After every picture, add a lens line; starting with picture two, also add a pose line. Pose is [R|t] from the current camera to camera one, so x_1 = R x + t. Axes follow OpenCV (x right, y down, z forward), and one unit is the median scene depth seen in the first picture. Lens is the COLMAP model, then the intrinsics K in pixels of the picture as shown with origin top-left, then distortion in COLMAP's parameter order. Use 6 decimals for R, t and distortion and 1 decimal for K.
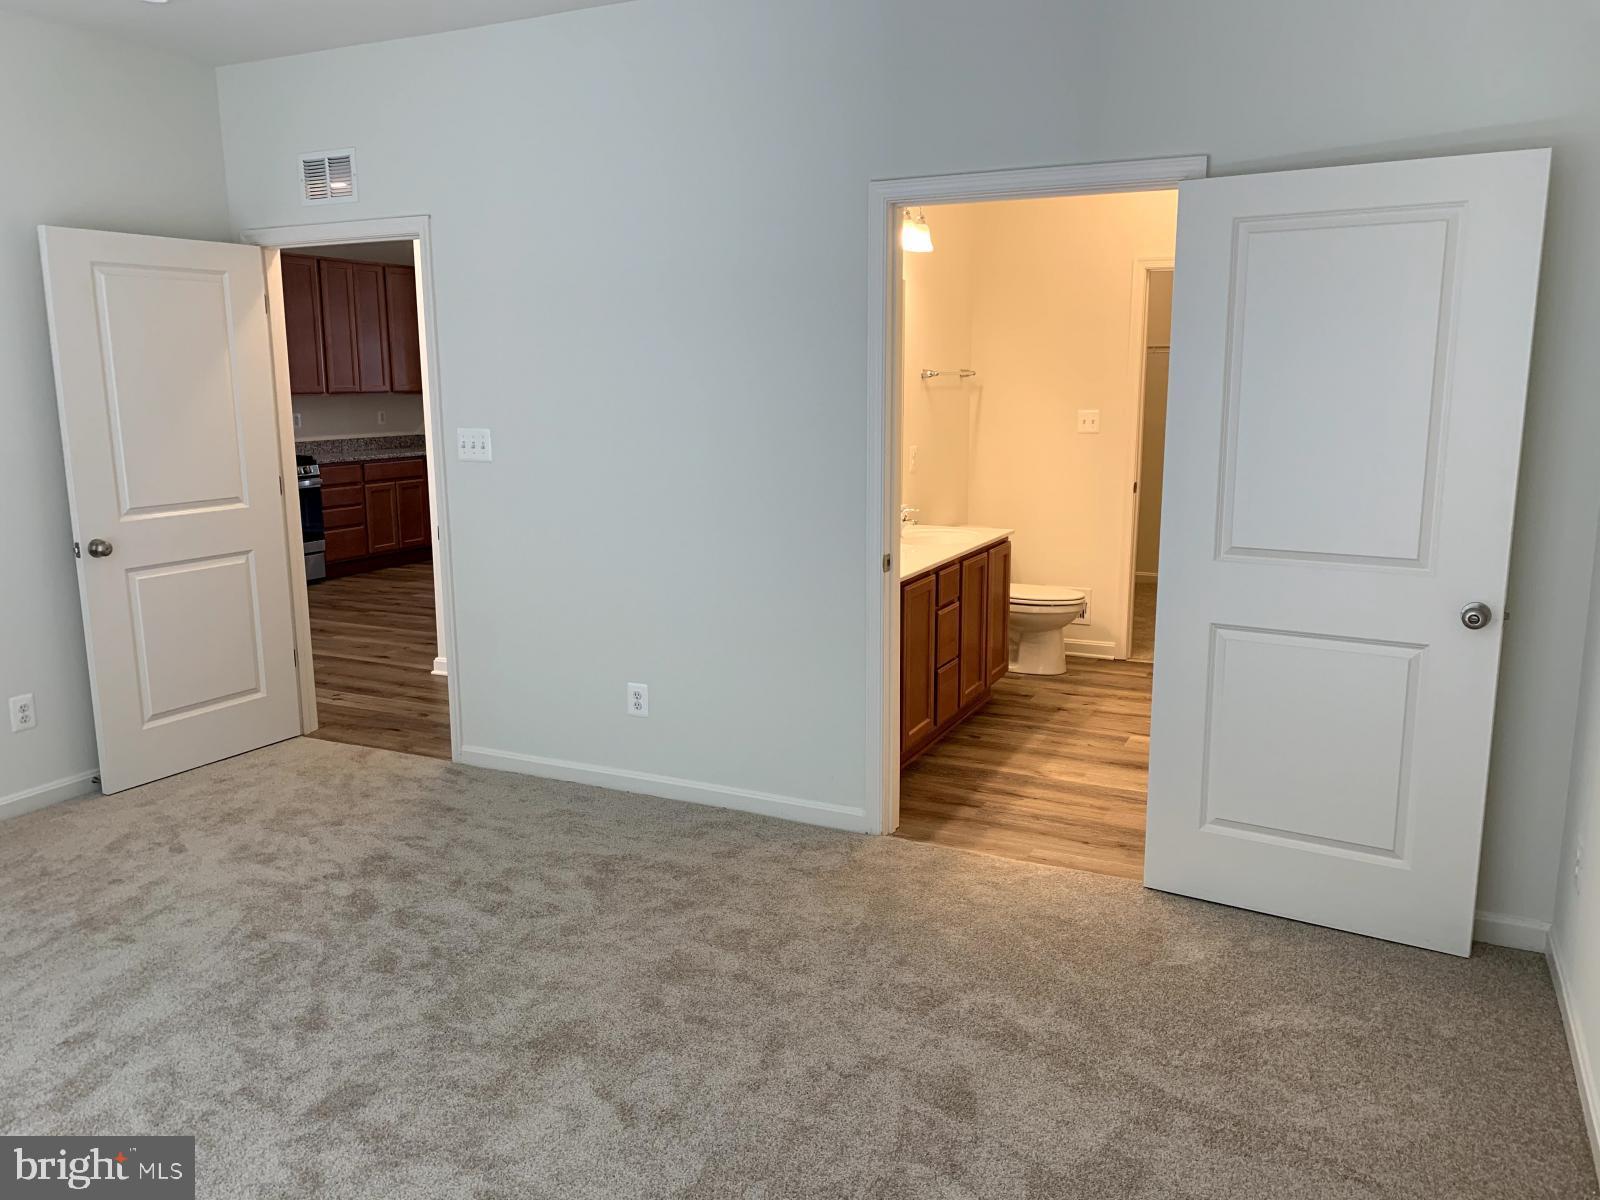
lens RADIAL K [[1239.8, 0, 784.7], [0, 1239.8, 594.4], [0, 0, 1]] dist [0.067000, 0.000943]
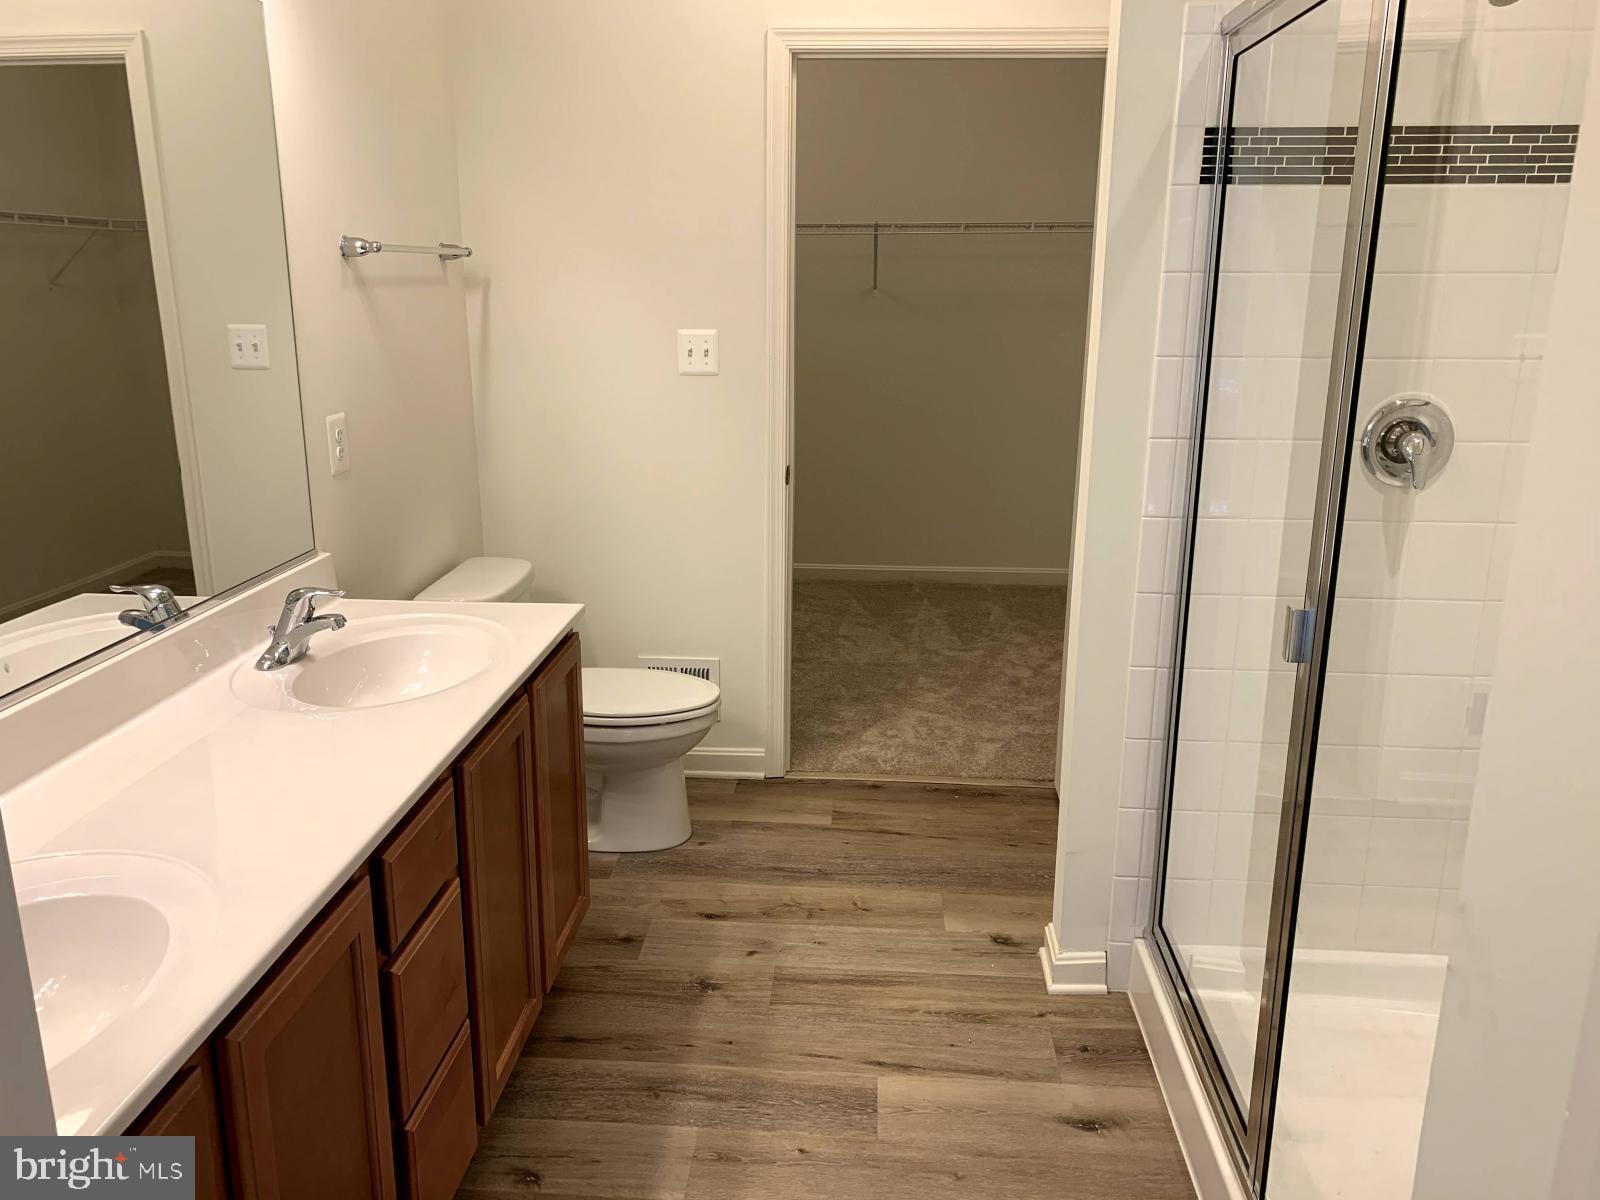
lens RADIAL K [[1239.8, 0, 795.2], [0, 1239.8, 613.0], [0, 0, 1]] dist [0.067000, 0.000943]
pose [[0.928885, -0.083628, 0.360804, 0.088837], [0.049731, 0.993515, 0.102248, -0.087867], [-0.367015, -0.077033, 0.927020, 0.528273]]
